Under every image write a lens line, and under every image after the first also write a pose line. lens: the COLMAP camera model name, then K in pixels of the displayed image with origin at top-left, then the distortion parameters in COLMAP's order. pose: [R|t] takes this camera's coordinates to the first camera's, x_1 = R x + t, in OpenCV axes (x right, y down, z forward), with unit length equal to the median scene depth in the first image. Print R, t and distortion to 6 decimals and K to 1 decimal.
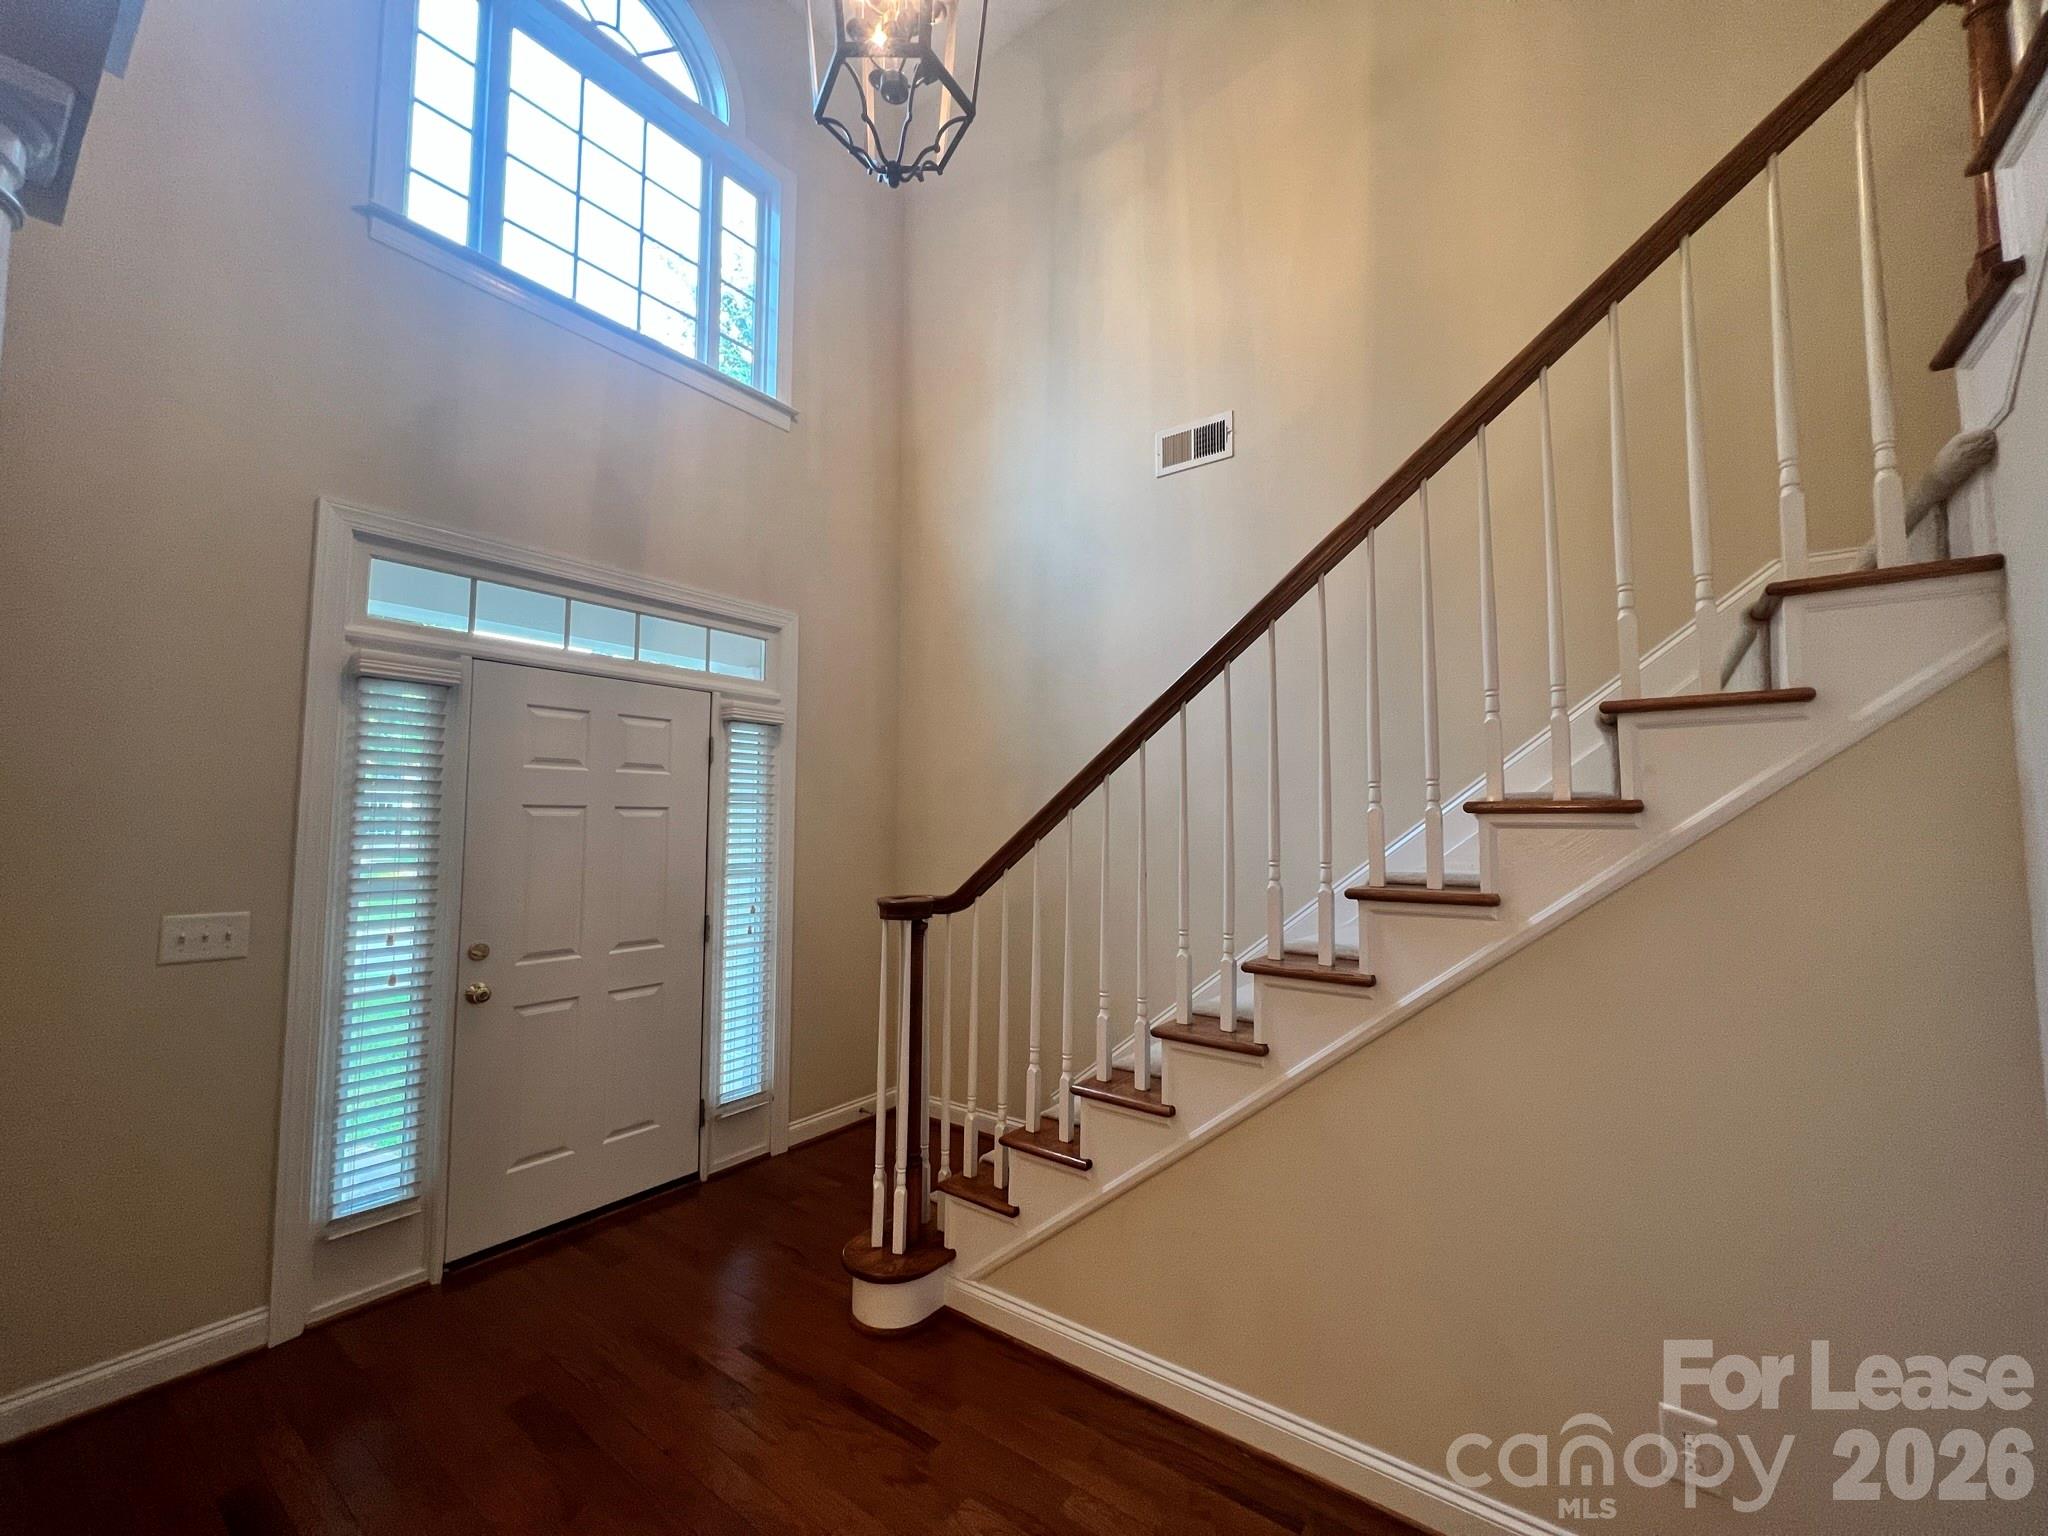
lens RADIAL K [[821.0, 0, 1031.4], [0, 821.0, 764.4], [0, 0, 1]] dist [-0.002645, 0.000674]
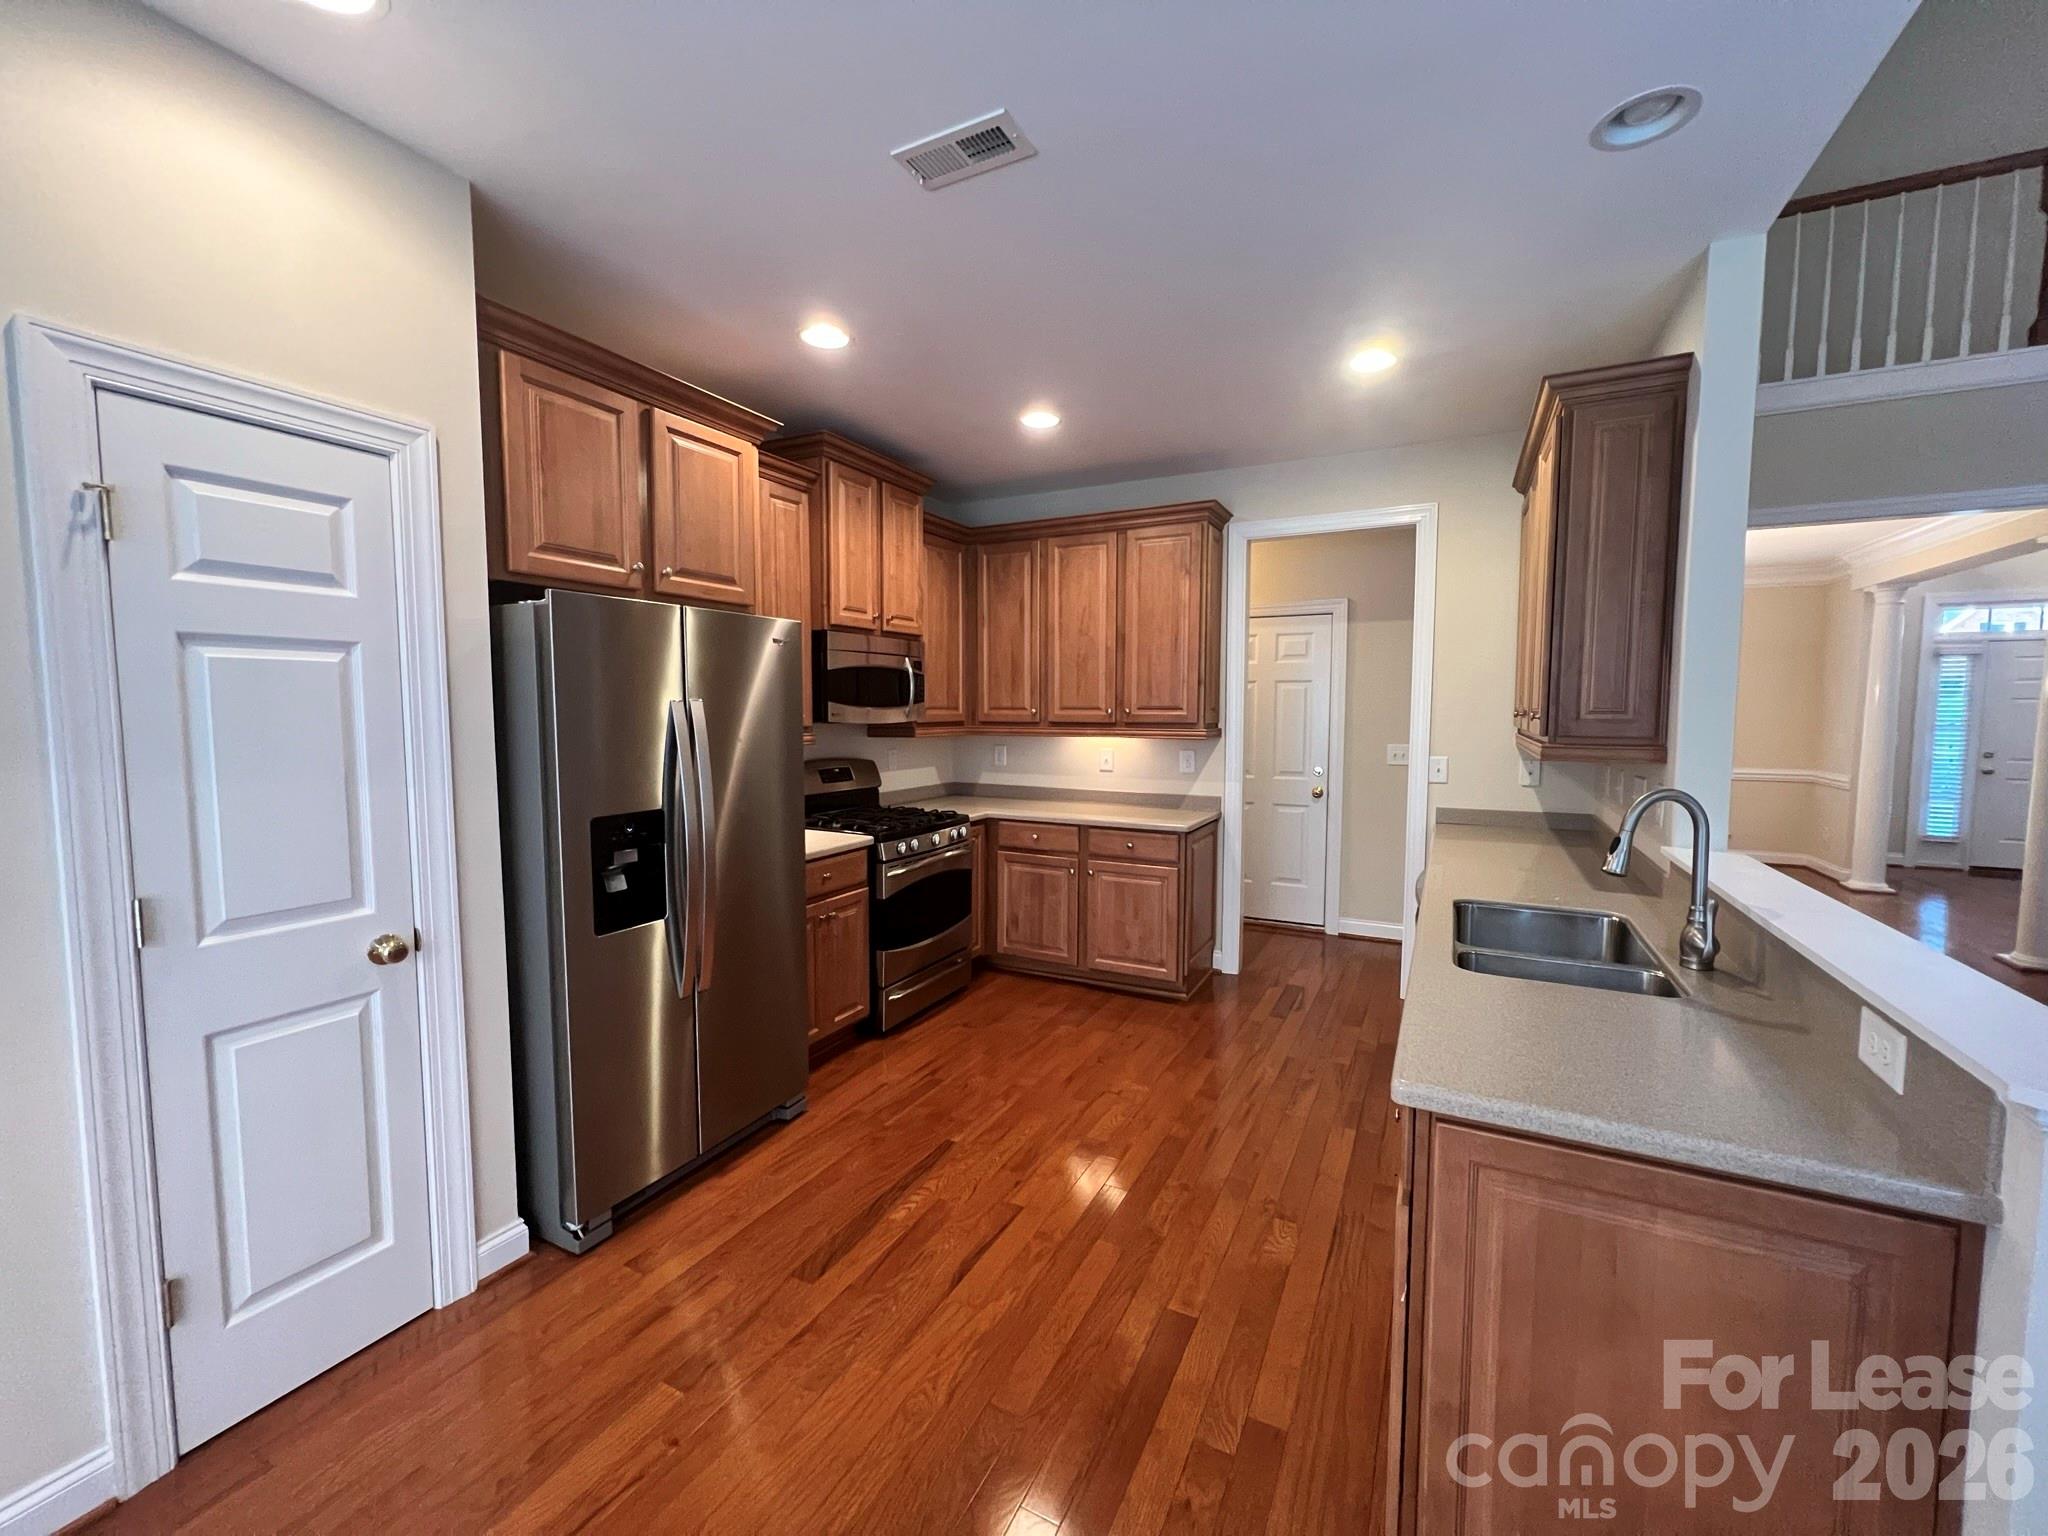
lens RADIAL K [[821.0, 0, 1020.7], [0, 821.0, 768.1], [0, 0, 1]] dist [-0.002645, 0.000674]
pose [[0.138830, 0.079291, -0.987137, 1.520933], [0.073568, 0.993210, 0.090126, -0.198758], [0.987580, -0.085133, 0.132054, -2.466256]]
